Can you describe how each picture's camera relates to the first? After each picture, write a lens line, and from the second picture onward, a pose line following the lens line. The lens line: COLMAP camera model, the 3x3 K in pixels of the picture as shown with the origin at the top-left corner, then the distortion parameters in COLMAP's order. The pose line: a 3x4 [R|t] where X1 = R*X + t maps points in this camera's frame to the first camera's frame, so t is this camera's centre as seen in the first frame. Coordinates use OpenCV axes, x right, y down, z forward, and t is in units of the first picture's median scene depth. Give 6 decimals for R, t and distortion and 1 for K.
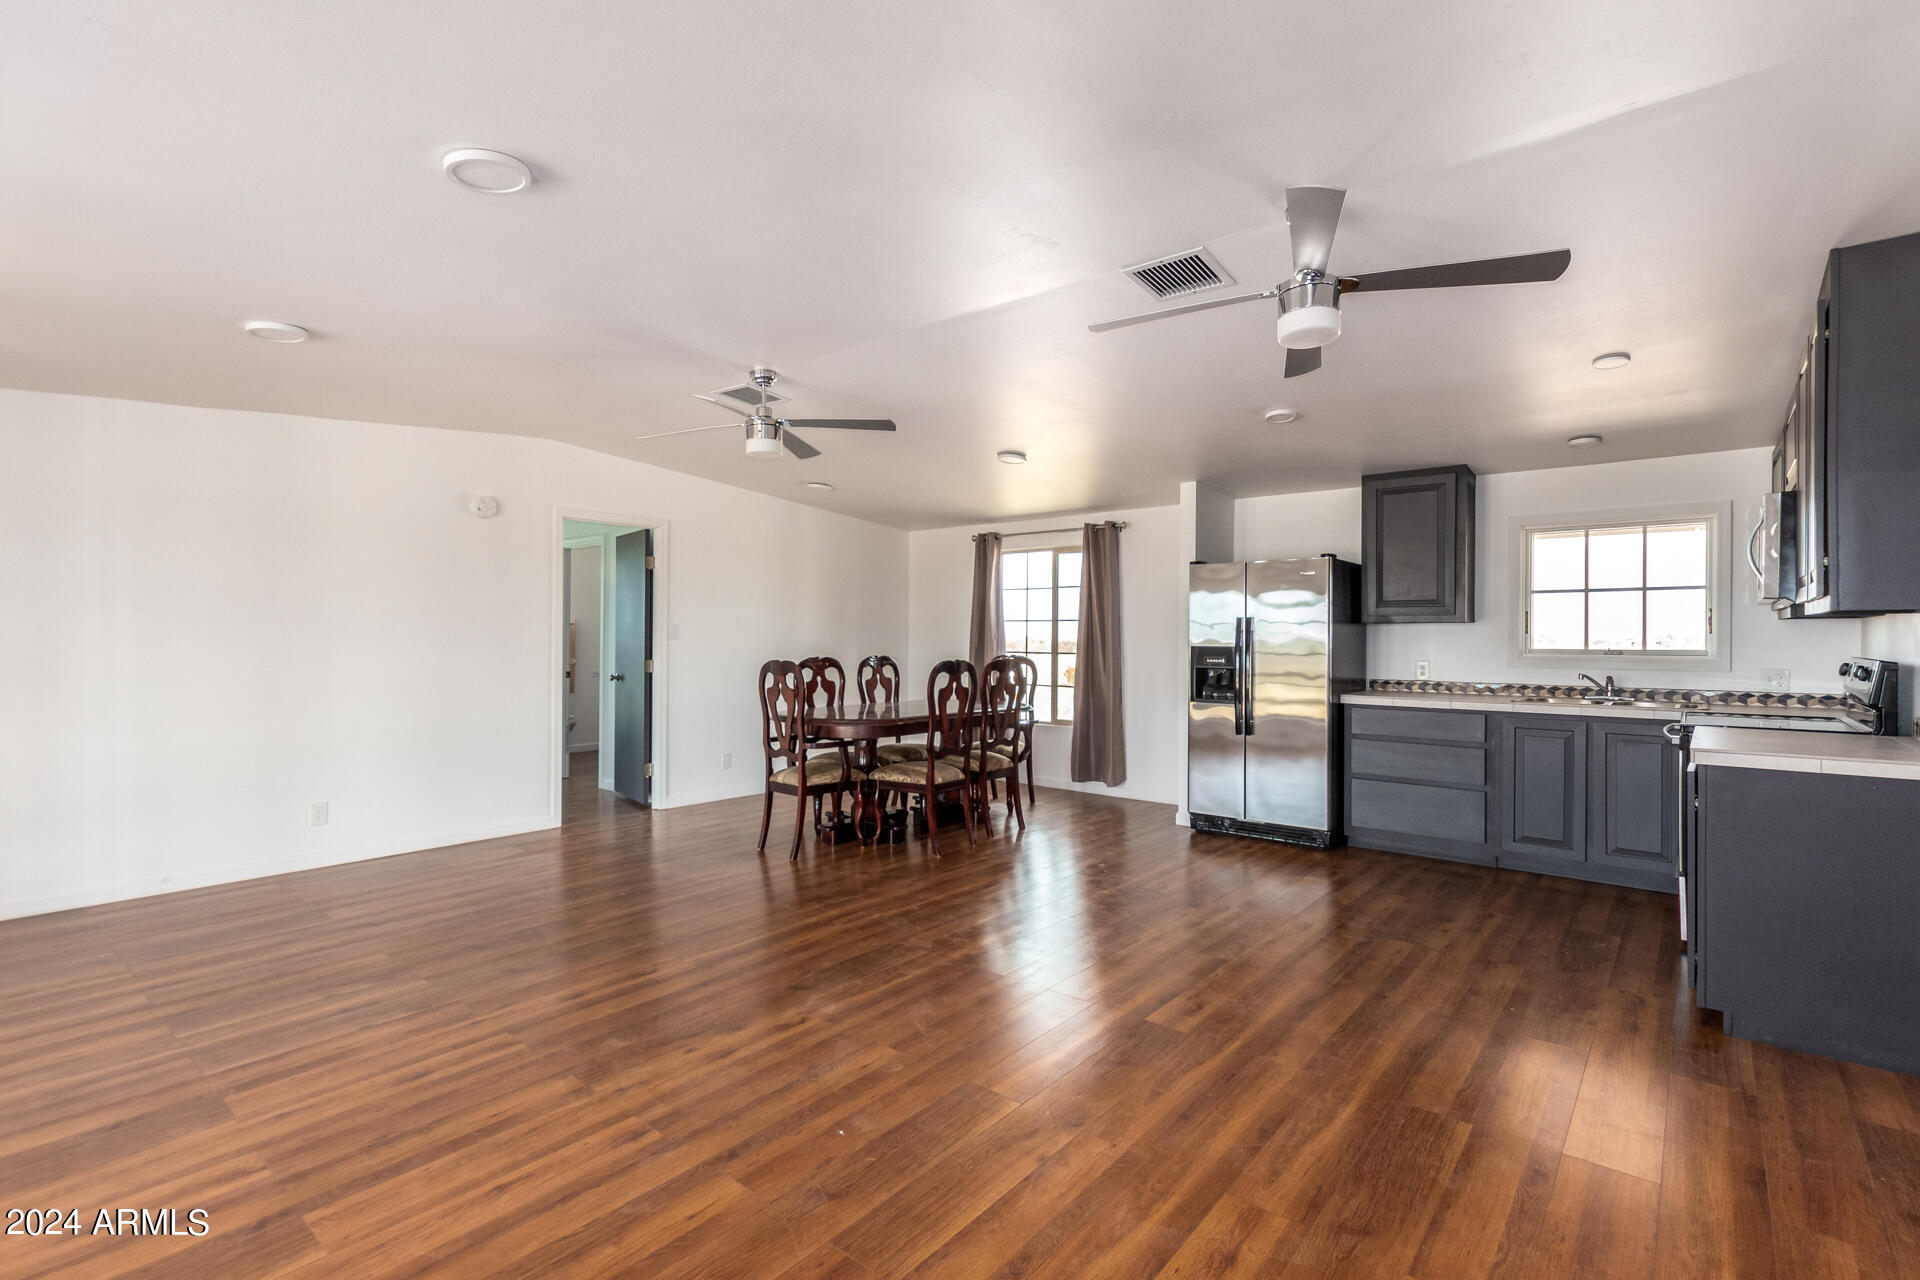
lens RADIAL K [[890.3, 0, 974.9], [0, 890.3, 638.1], [0, 0, 1]] dist [-0.002980, -0.000969]
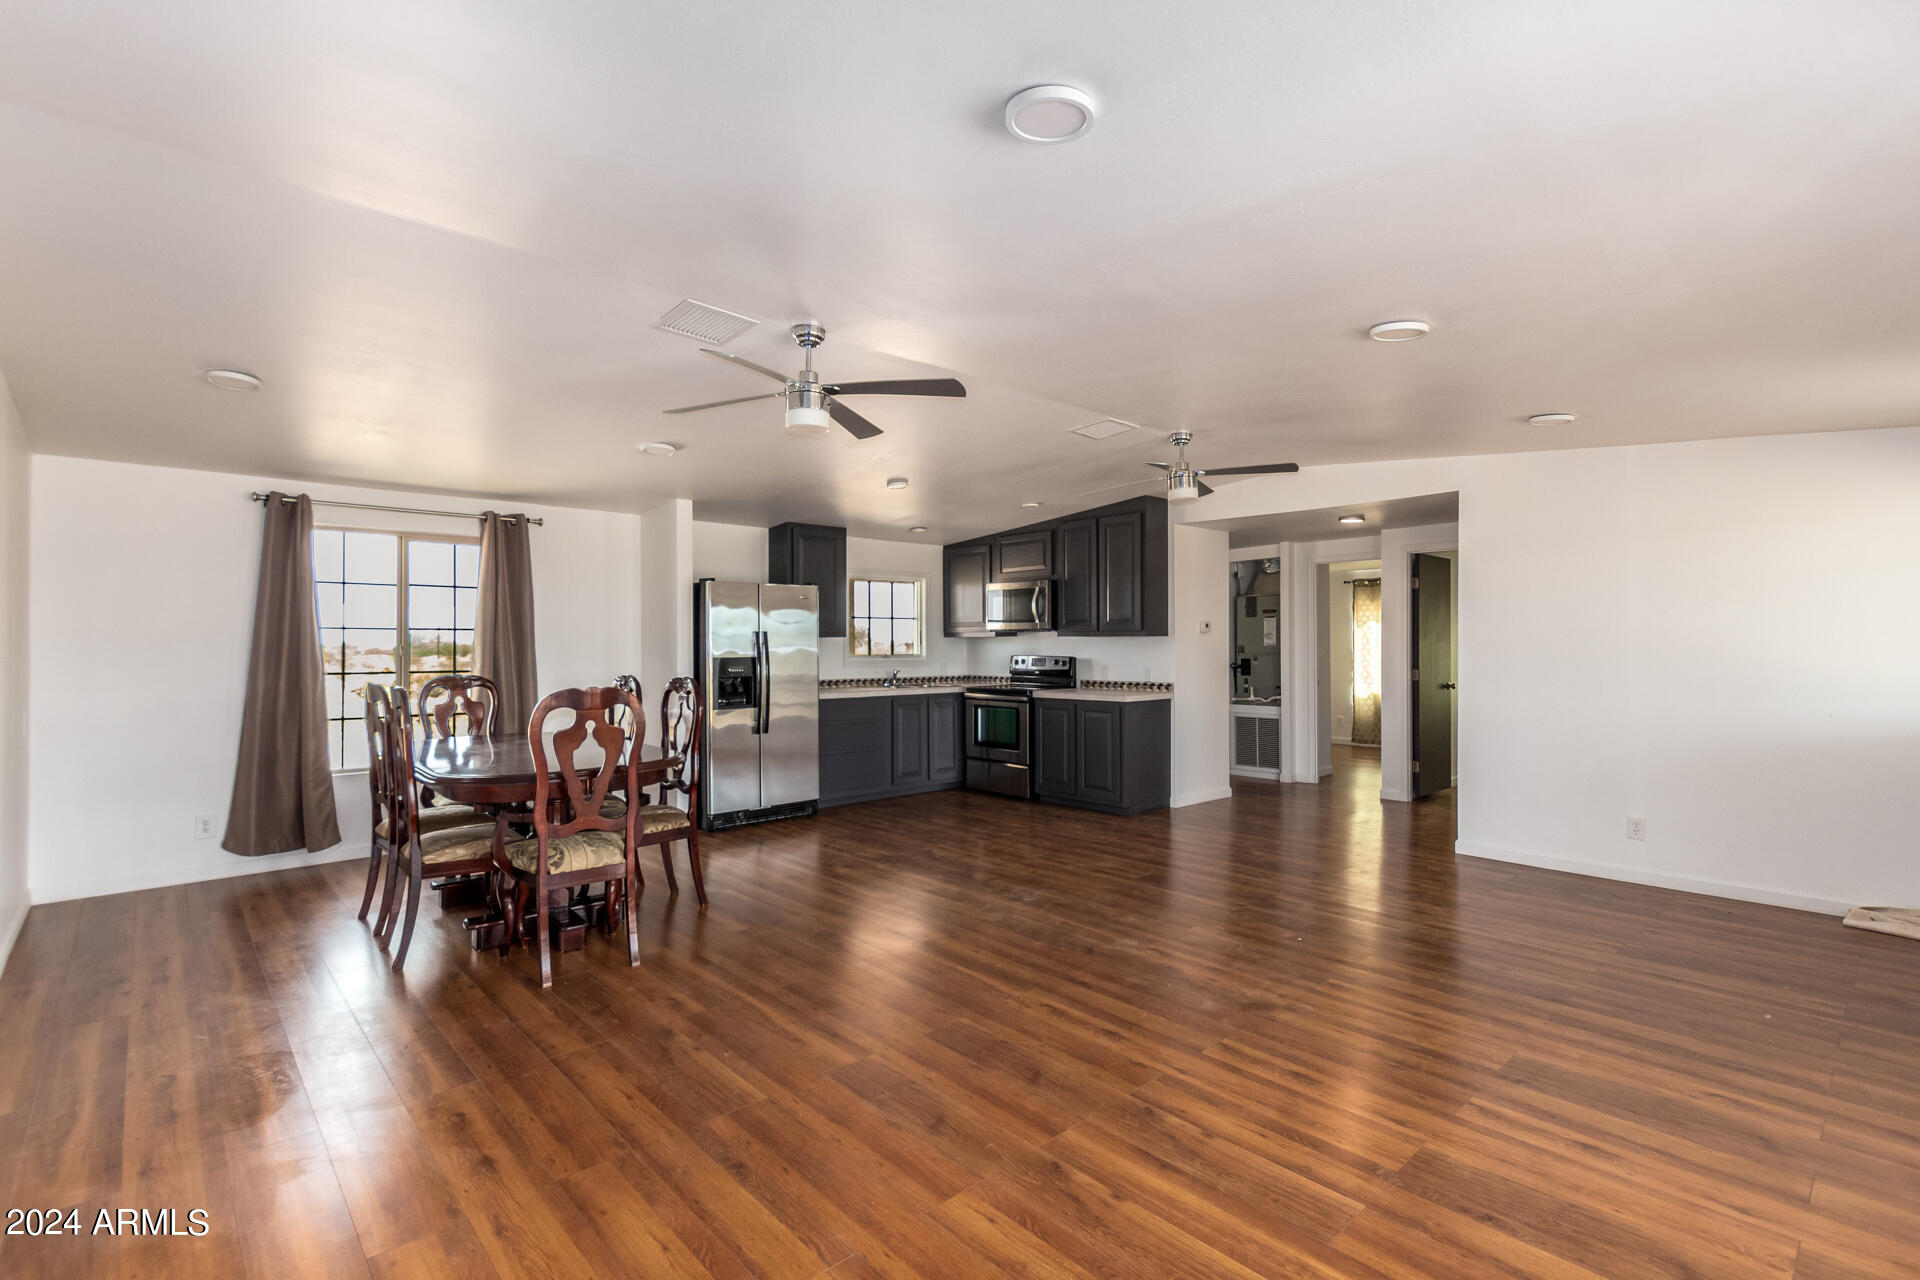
lens RADIAL K [[890.3, 0, 963.1], [0, 890.3, 647.1], [0, 0, 1]] dist [-0.002980, -0.000969]
pose [[0.131753, -0.004519, 0.991272, -0.838185], [0.004810, 0.999981, 0.003919, -0.006933], [-0.991271, 0.004251, 0.131772, 0.614426]]
